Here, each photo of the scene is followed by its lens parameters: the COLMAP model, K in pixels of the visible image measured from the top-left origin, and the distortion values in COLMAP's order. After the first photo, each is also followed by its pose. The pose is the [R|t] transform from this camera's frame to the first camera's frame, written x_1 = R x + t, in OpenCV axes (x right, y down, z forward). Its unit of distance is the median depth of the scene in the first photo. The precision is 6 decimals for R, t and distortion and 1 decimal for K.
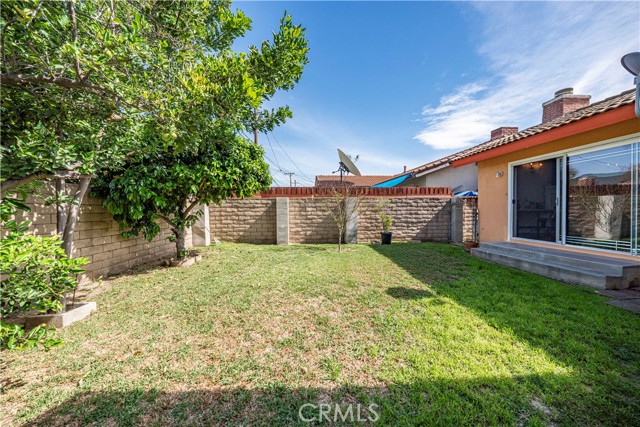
lens RADIAL K [[226.4, 0, 317.4], [0, 226.4, 214.0], [0, 0, 1]] dist [0.000162, 0.000014]
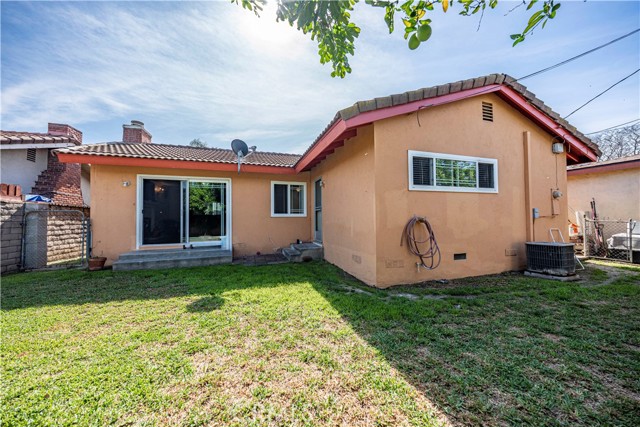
lens RADIAL K [[226.4, 0, 317.4], [0, 226.4, 214.0], [0, 0, 1]] dist [0.000162, 0.000014]
pose [[-0.286335, 0.034479, 0.957509, -0.398905], [0.034274, 0.999081, -0.025727, 0.012315], [-0.957516, 0.025451, -0.287253, 0.518180]]
